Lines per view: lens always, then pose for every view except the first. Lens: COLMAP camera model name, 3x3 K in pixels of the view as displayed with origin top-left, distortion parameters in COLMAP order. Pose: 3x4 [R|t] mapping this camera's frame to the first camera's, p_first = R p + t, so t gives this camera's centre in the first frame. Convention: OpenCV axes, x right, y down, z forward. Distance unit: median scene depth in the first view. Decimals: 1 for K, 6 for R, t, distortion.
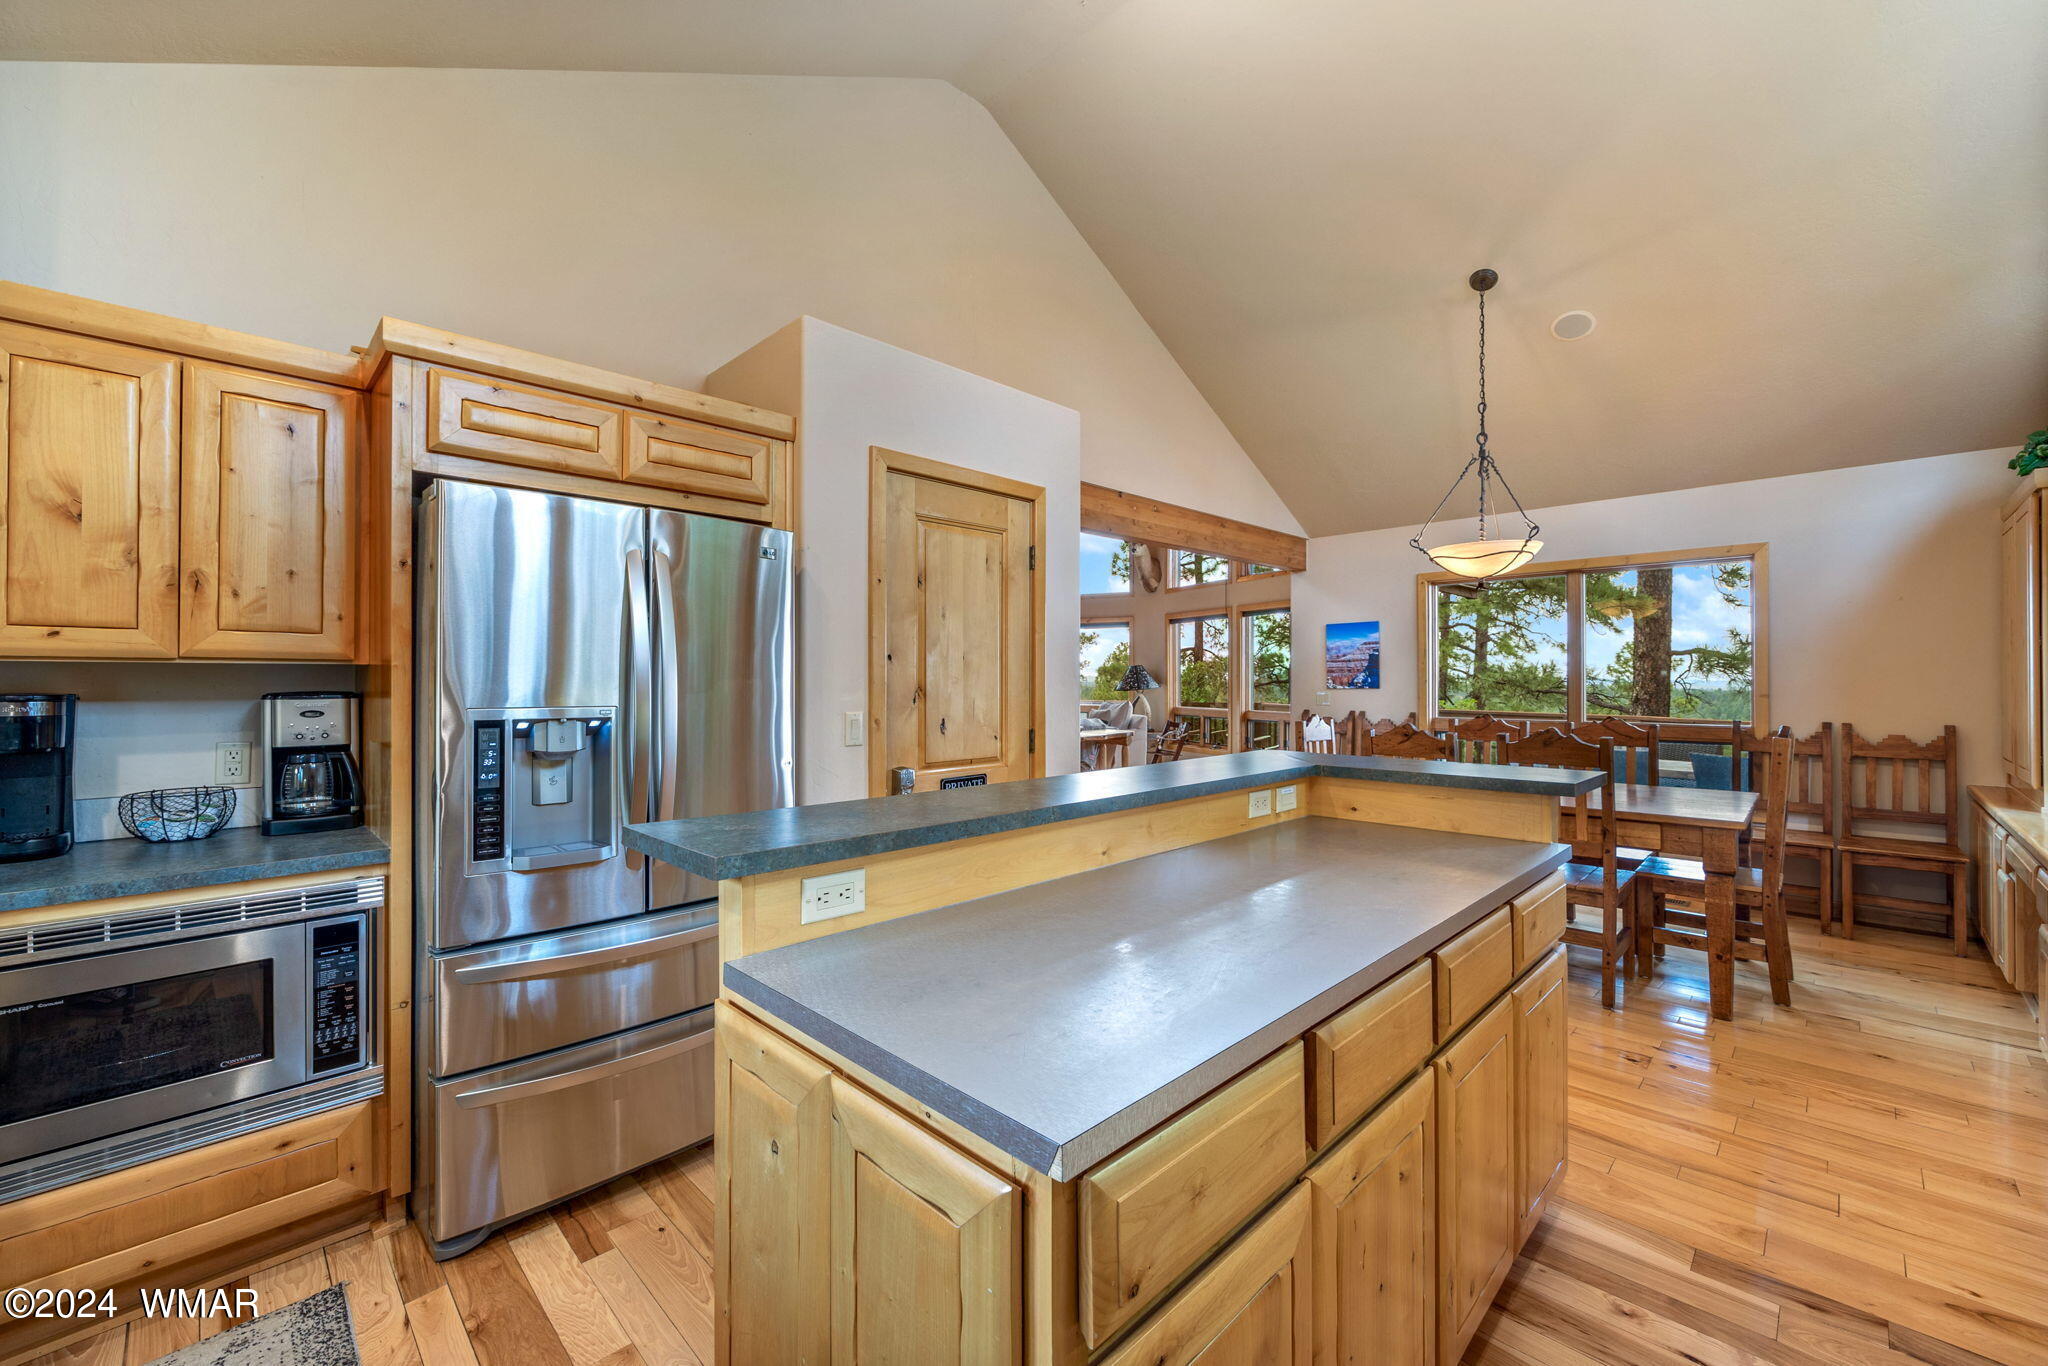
lens RADIAL K [[820.5, 0, 1028.7], [0, 820.5, 679.0], [0, 0, 1]] dist [0.000799, 0.000037]
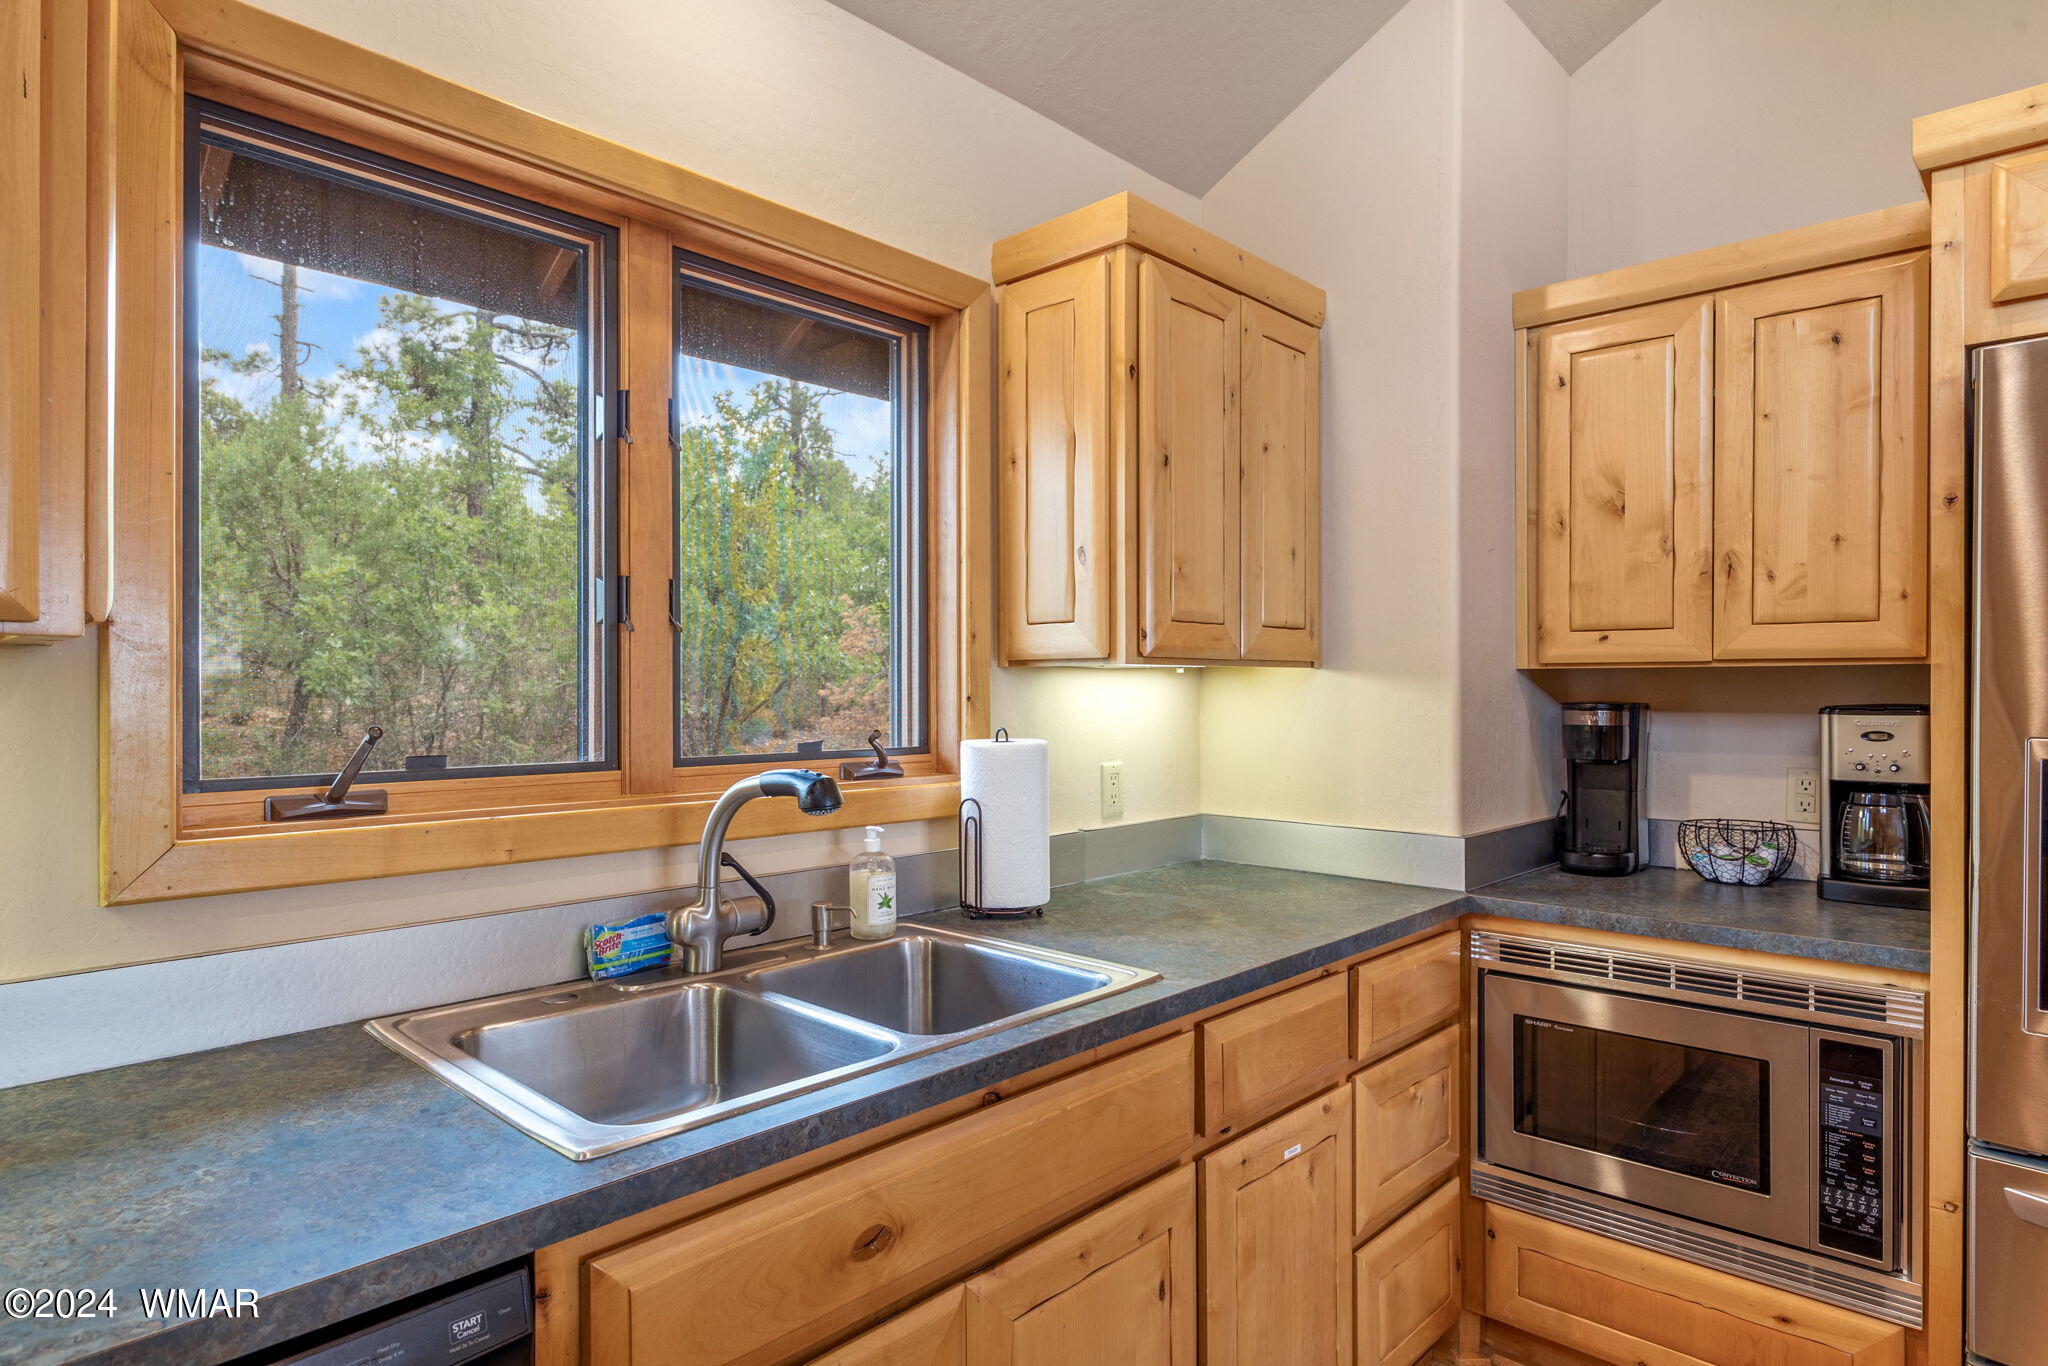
lens RADIAL K [[1130.7, 0, 1027.9], [0, 1130.7, 693.9], [0, 0, 1]] dist [-0.008394, 0.003682]
pose [[0.025637, 0.005195, -0.999658, 0.077211], [0.002576, 0.999983, 0.005263, -0.000297], [0.999668, -0.002710, 0.025623, 0.284821]]
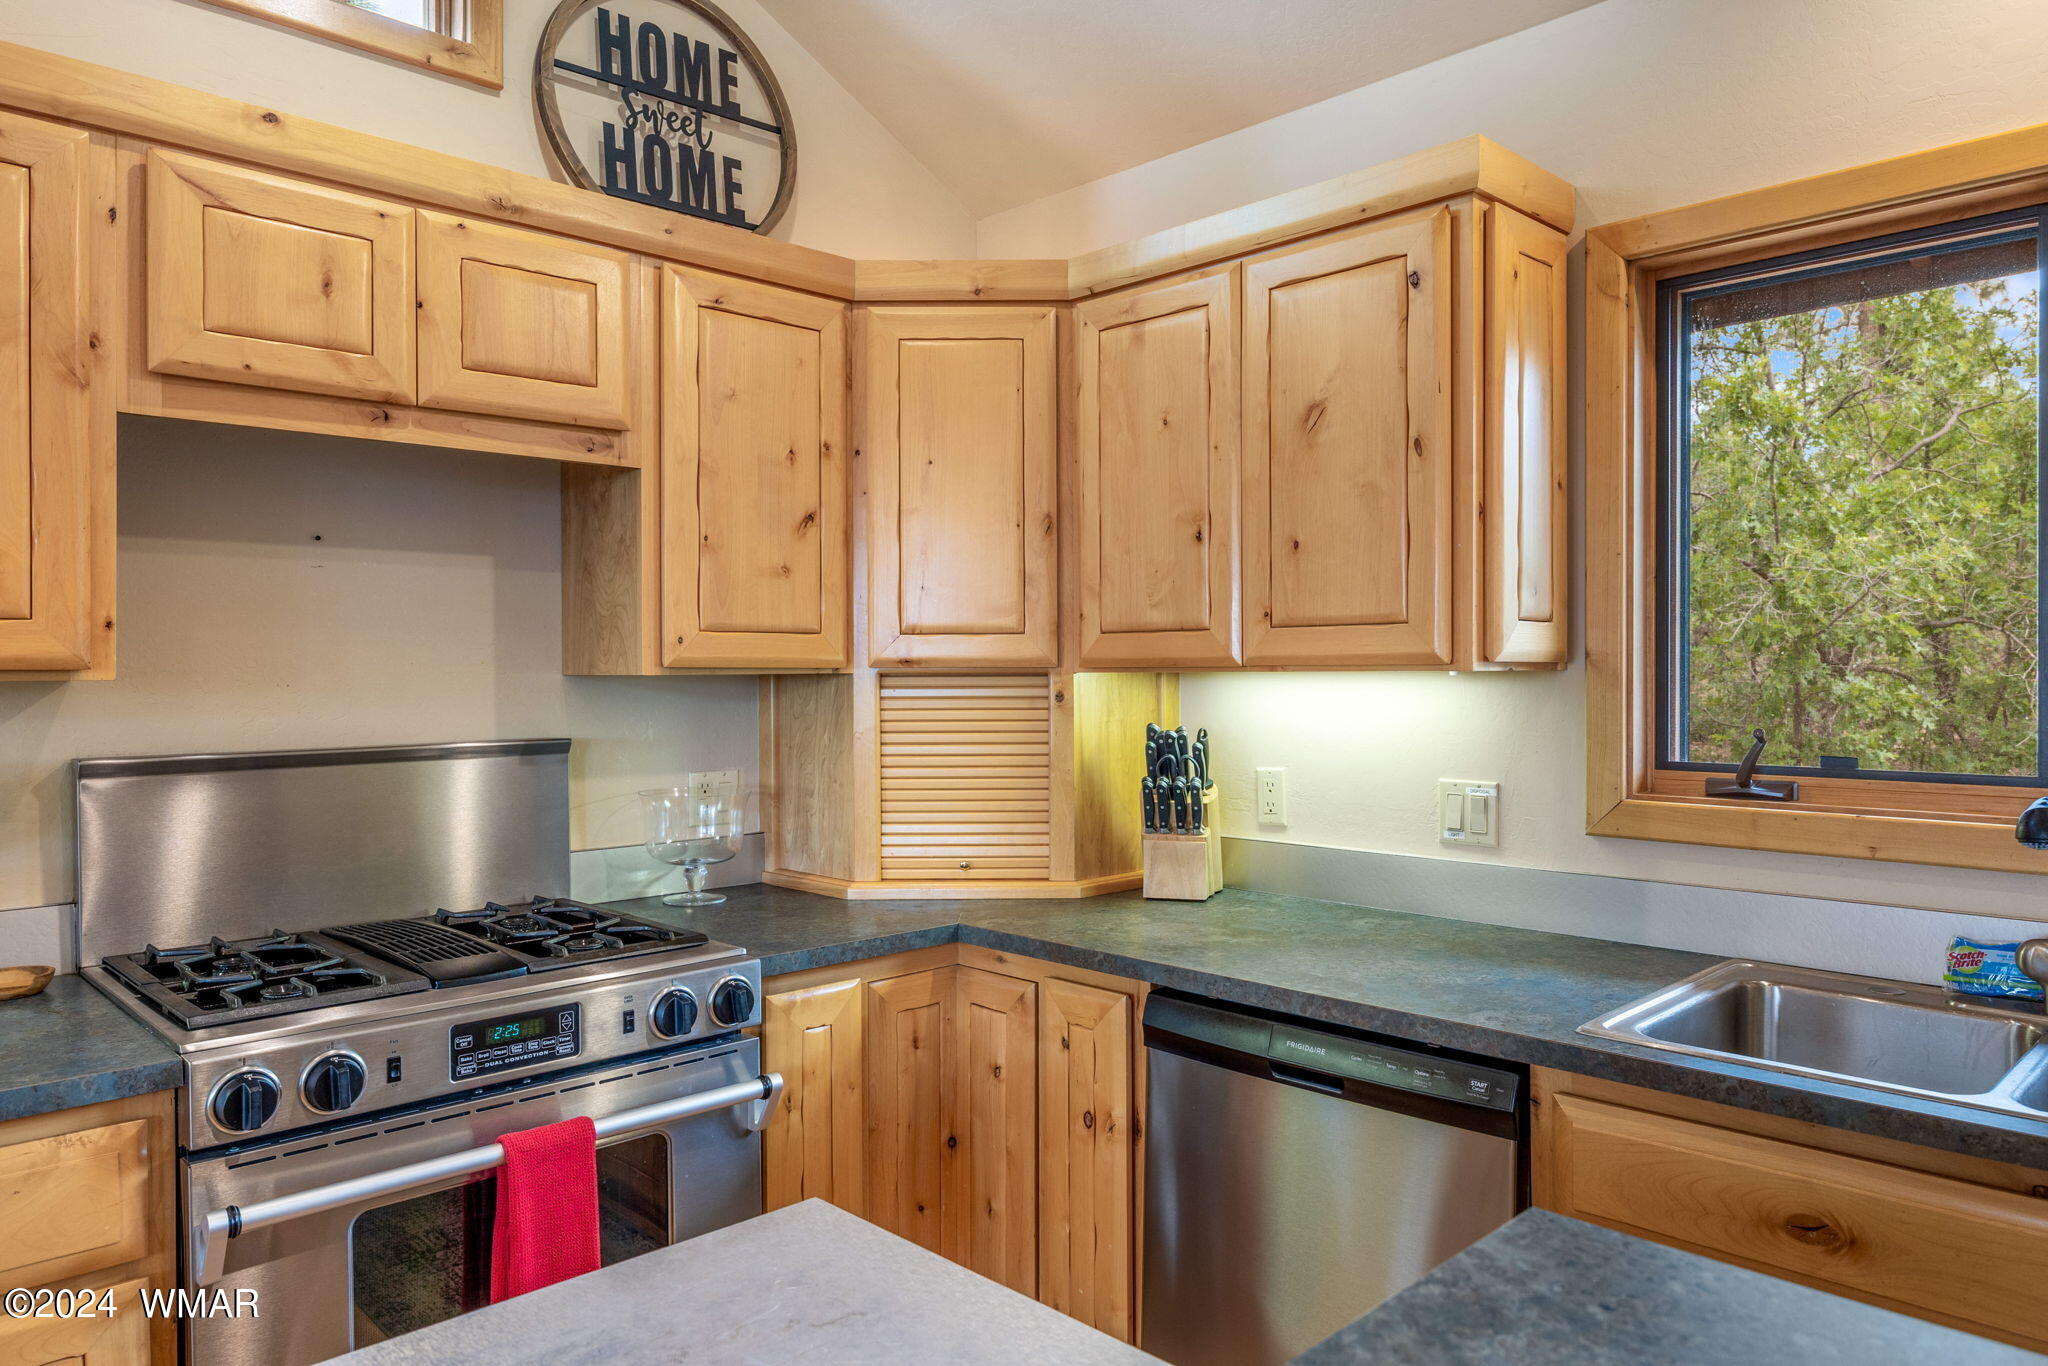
lens RADIAL K [[1353.9, 0, 1030.1], [0, 1353.9, 673.4], [0, 0, 1]] dist [0.004288, 0.001868]
pose [[-0.999819, 0.007349, 0.017532, -0.083628], [0.007319, 0.999972, -0.001820, -0.022219], [-0.017545, -0.001691, -0.999845, 0.945873]]
